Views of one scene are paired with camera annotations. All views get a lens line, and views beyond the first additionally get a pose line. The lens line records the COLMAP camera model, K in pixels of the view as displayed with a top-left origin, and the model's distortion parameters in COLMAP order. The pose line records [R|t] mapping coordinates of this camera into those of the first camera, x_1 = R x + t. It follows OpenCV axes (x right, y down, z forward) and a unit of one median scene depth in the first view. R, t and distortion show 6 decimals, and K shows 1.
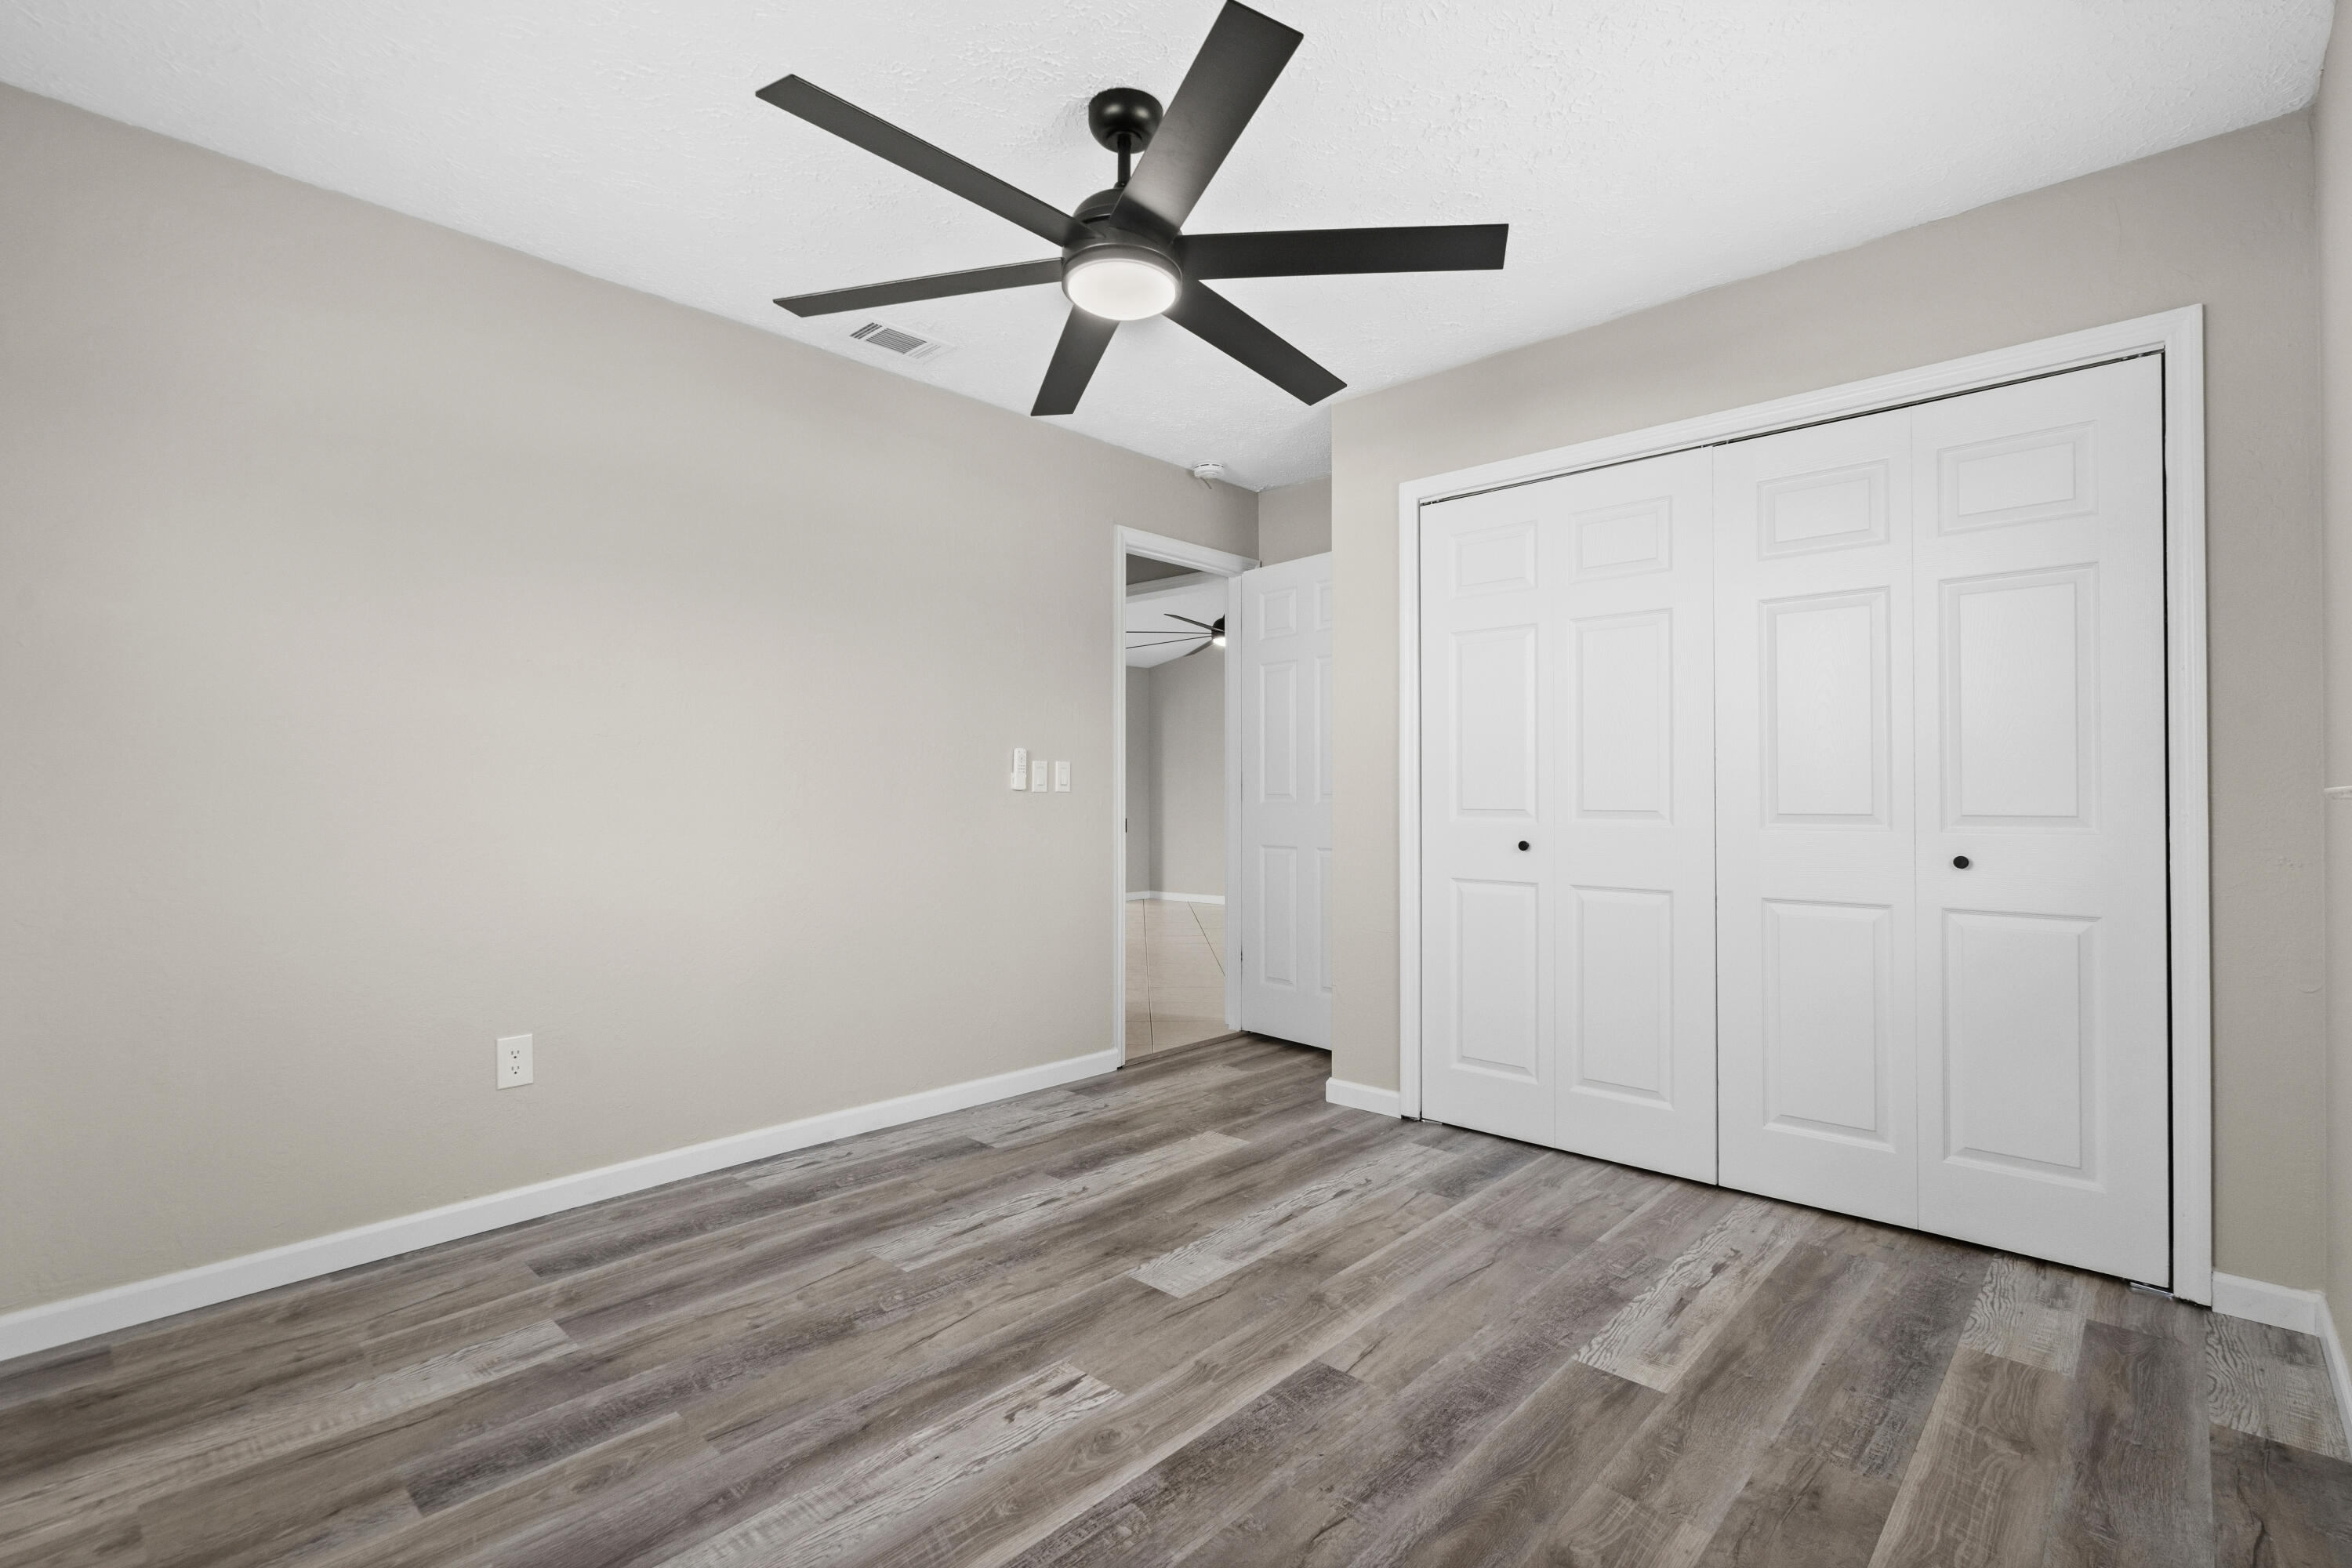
lens RADIAL K [[1086.8, 0, 1177.3], [0, 1086.8, 791.3], [0, 0, 1]] dist [-0.000904, 0.000374]
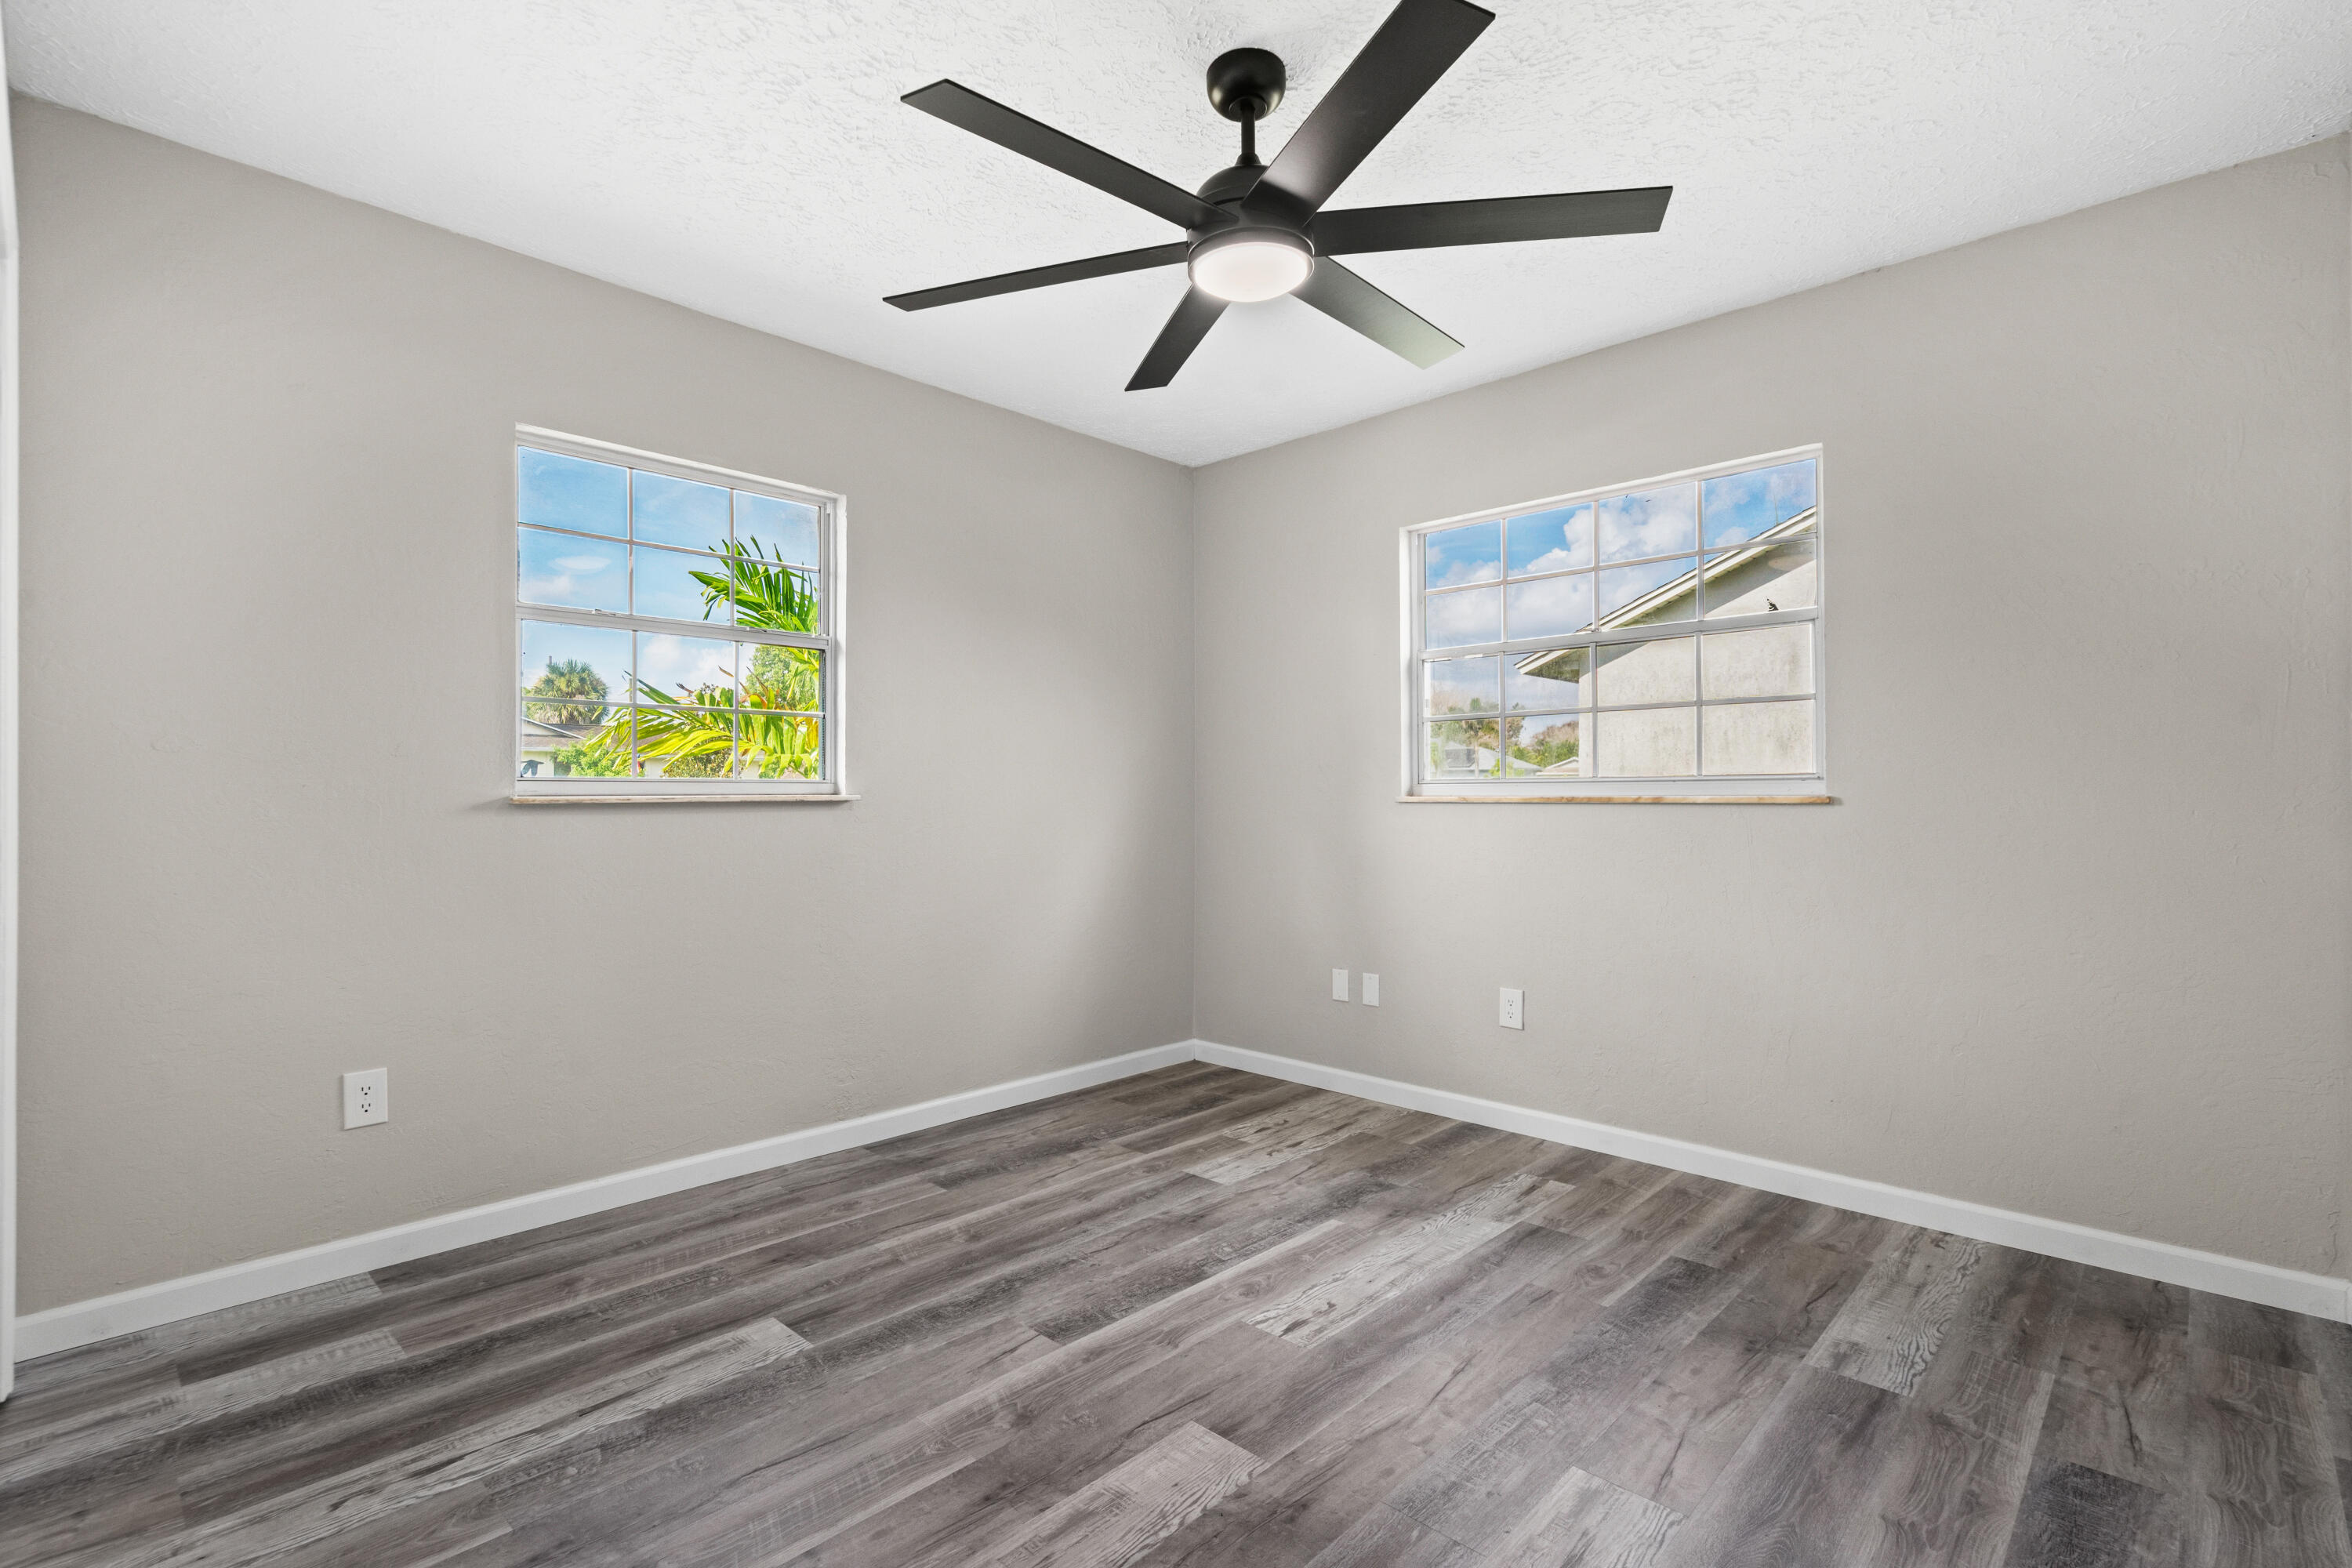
lens RADIAL K [[1086.8, 0, 1177.3], [0, 1086.8, 791.3], [0, 0, 1]] dist [-0.000904, 0.000374]
pose [[-0.999884, 0.001868, 0.015097, 0.000716], [0.001759, 0.999972, -0.007208, 0.002126], [-0.015110, -0.007181, -0.999860, 2.047719]]
